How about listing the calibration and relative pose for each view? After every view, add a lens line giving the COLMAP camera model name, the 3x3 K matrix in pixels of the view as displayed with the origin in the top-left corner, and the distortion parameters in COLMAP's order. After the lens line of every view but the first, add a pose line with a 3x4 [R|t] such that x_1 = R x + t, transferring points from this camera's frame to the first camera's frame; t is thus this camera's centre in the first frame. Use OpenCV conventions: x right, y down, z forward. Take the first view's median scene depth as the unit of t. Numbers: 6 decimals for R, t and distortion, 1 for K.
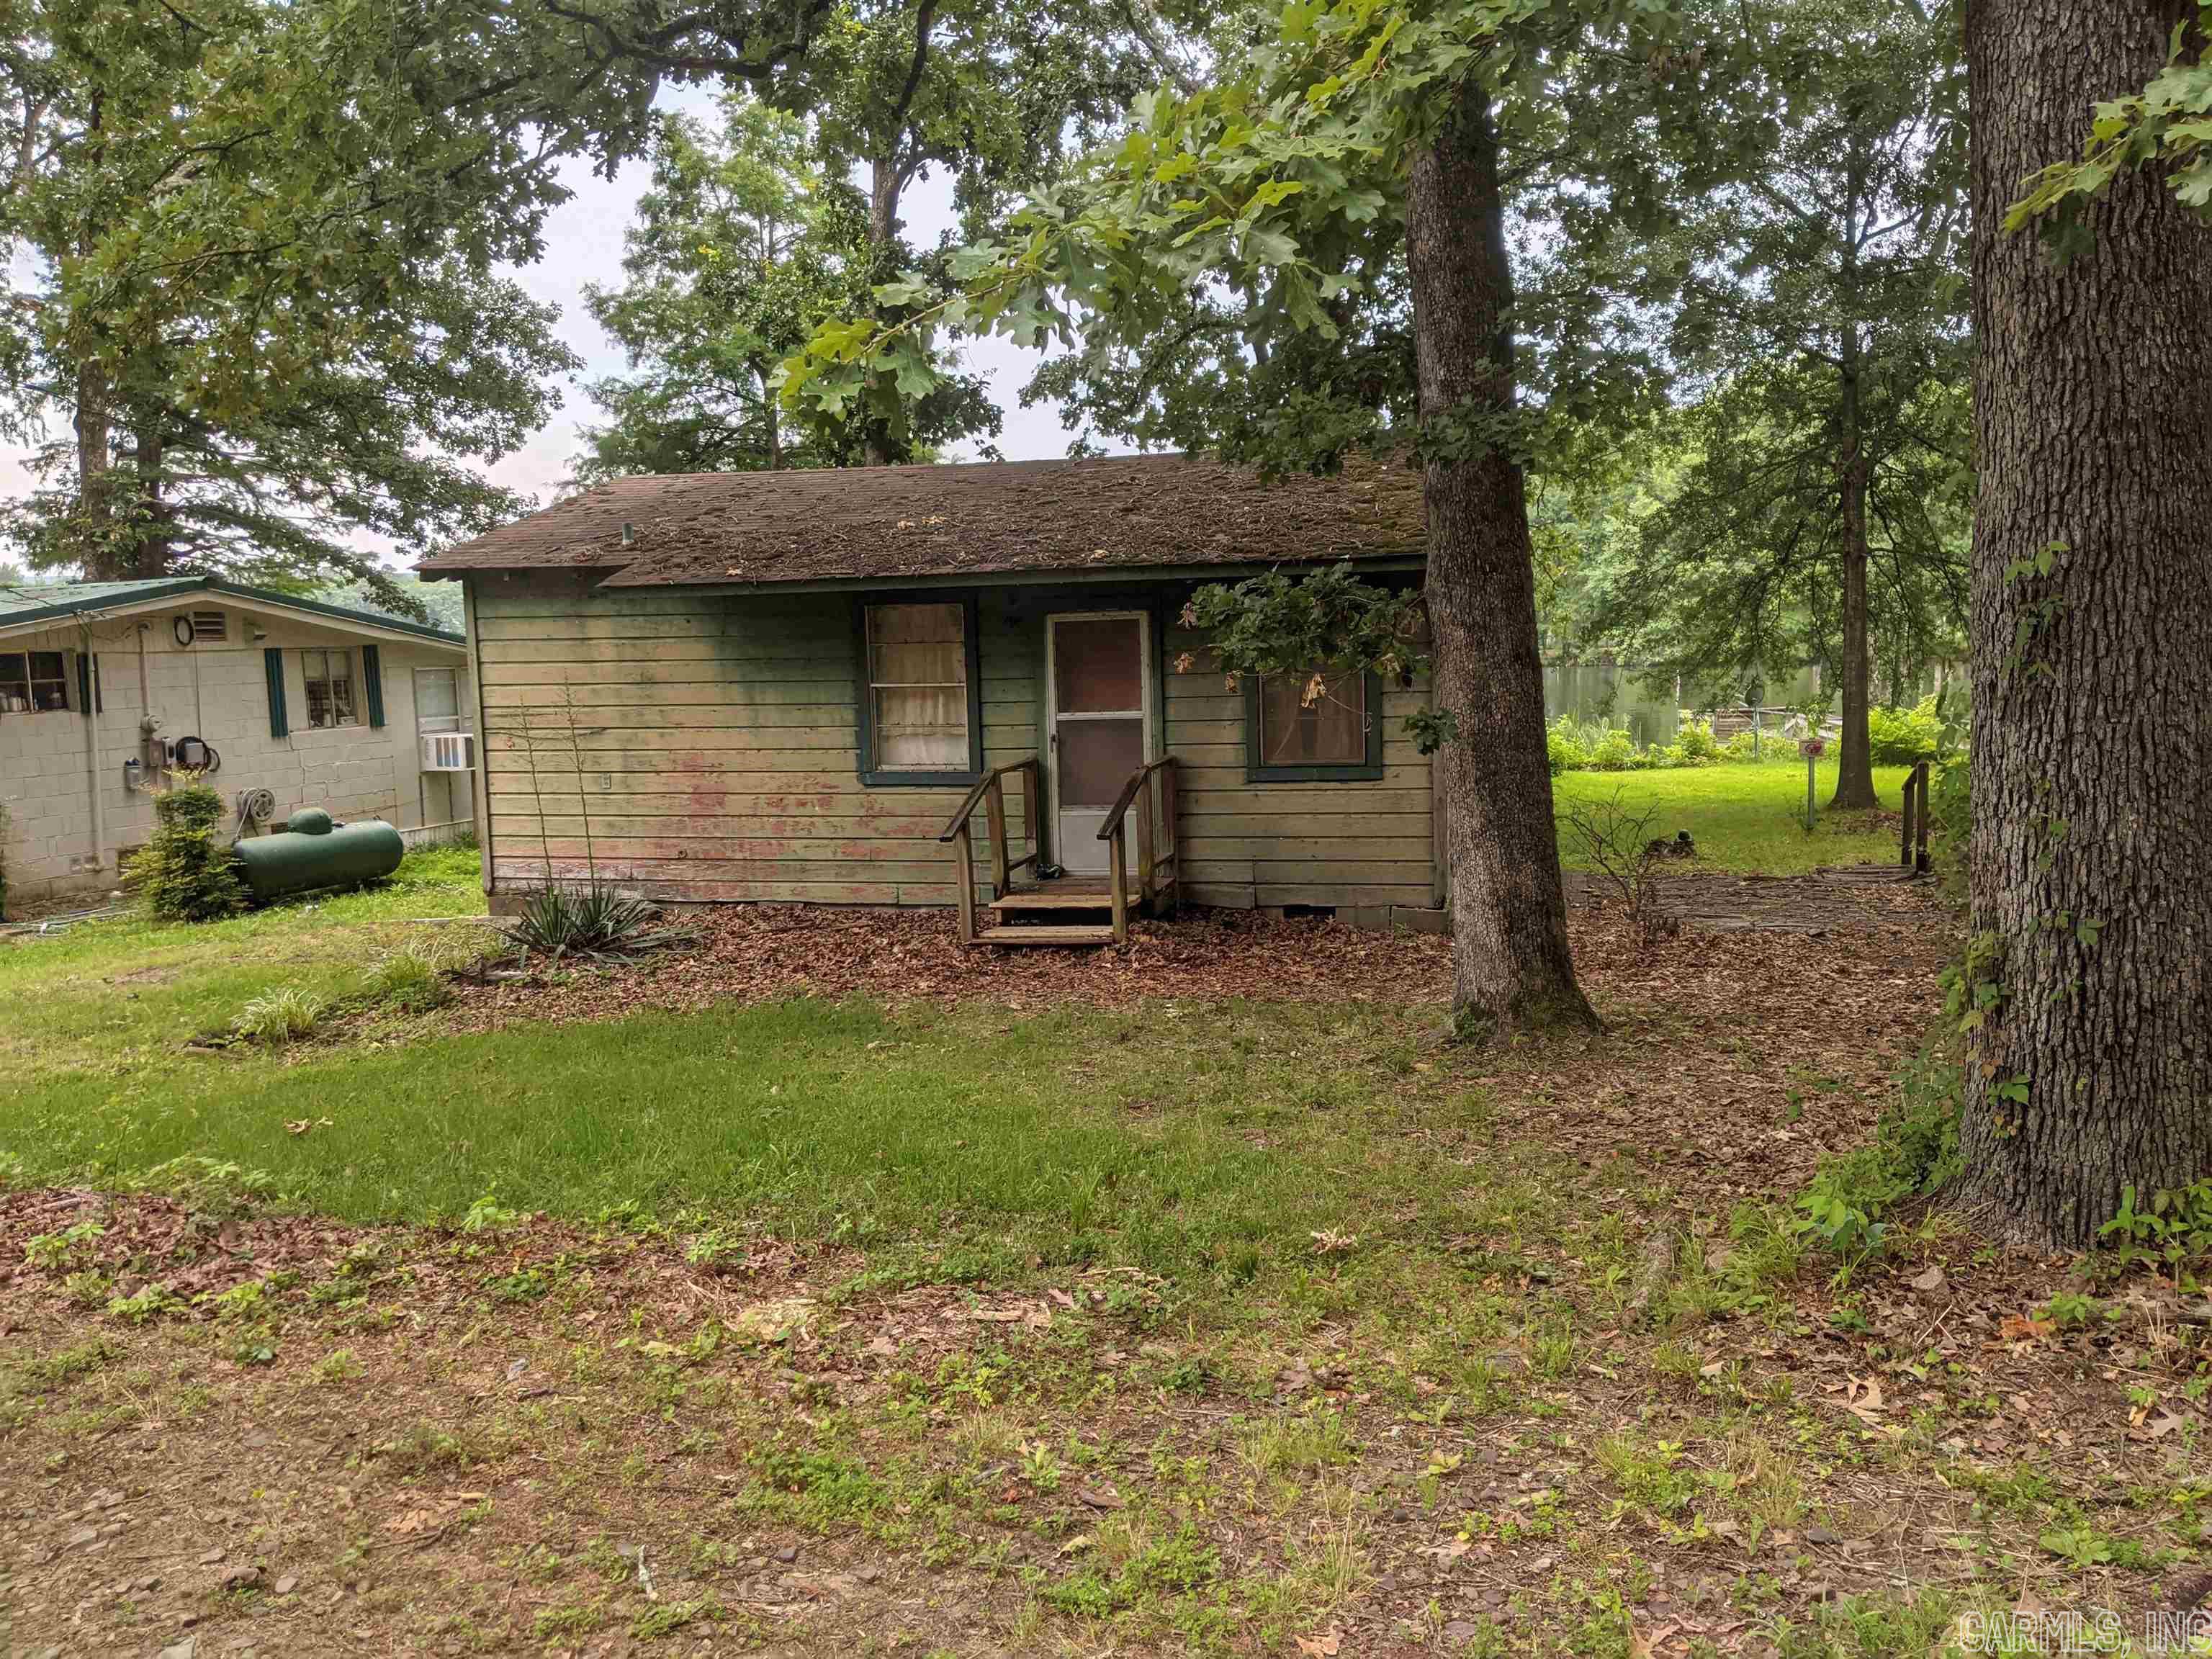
lens RADIAL K [[1807.7, 0, 1117.8], [0, 1807.7, 835.4], [0, 0, 1]] dist [0.048043, -0.093134]
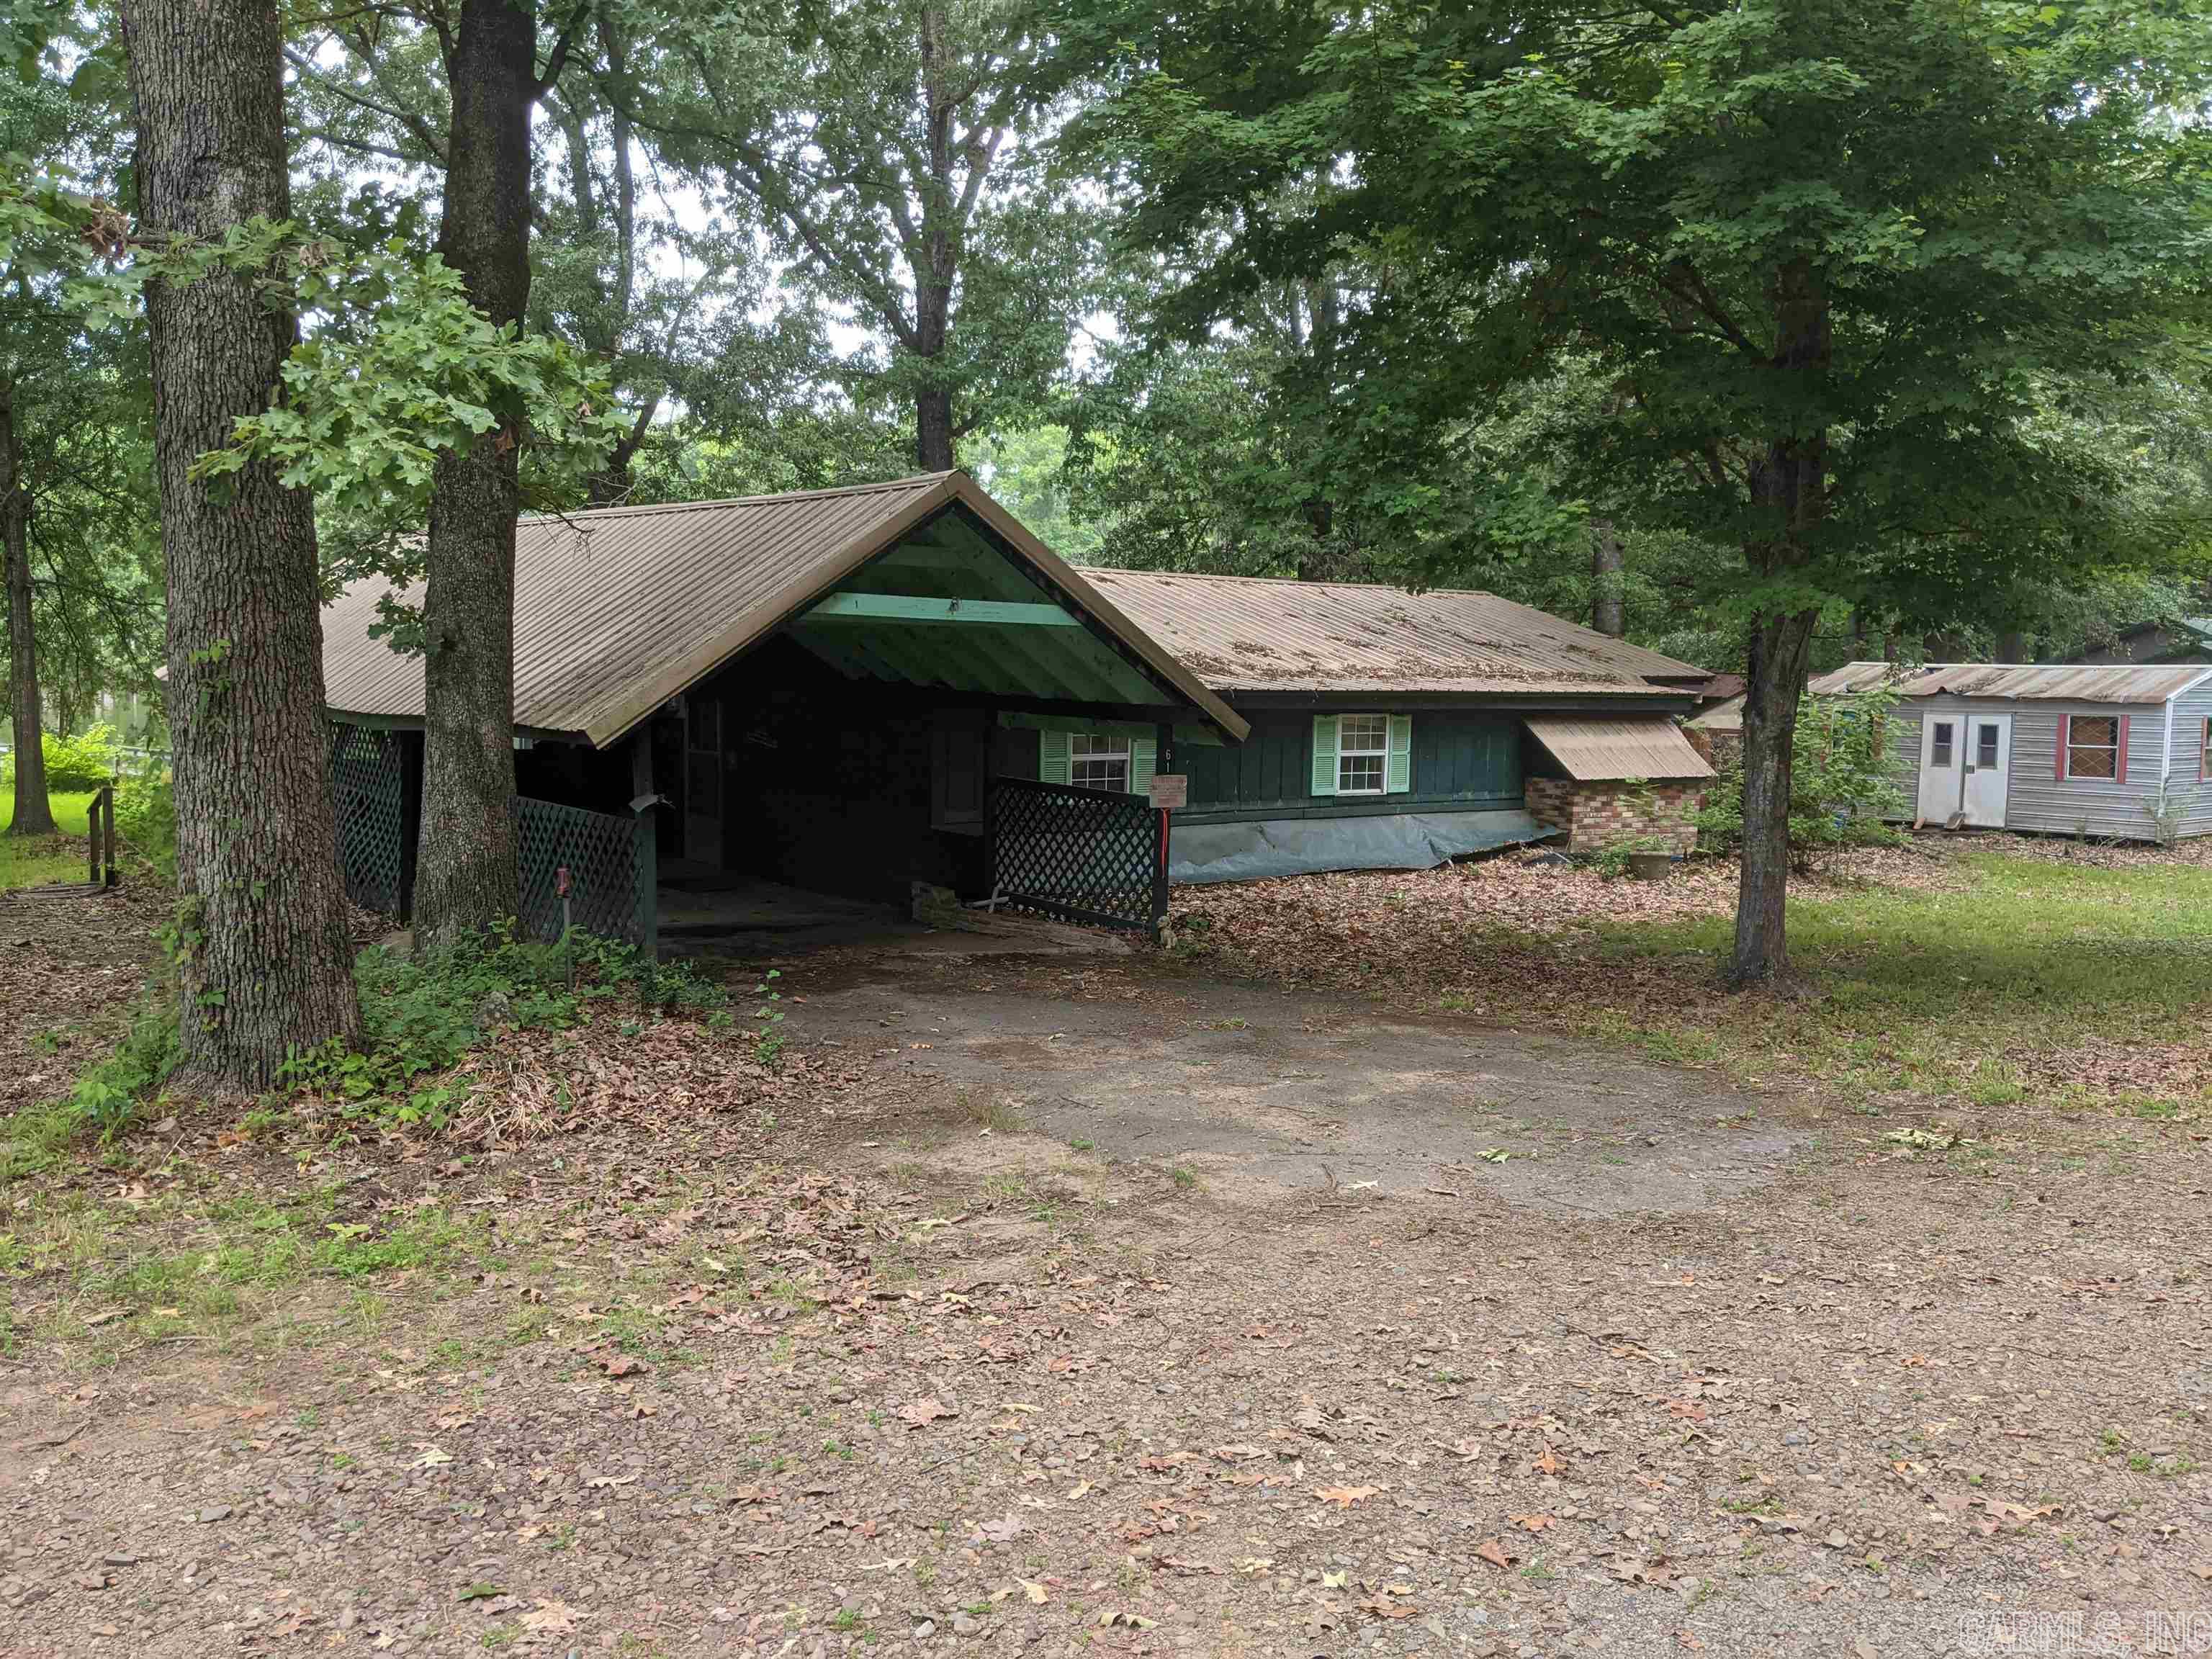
lens RADIAL K [[1807.7, 0, 1117.8], [0, 1807.7, 835.4], [0, 0, 1]] dist [0.048043, -0.093134]
pose [[0.595280, -0.040556, 0.802494, -0.275289], [0.051592, 0.998594, 0.012196, 0.025545], [-0.801860, 0.034142, 0.596535, -0.521916]]
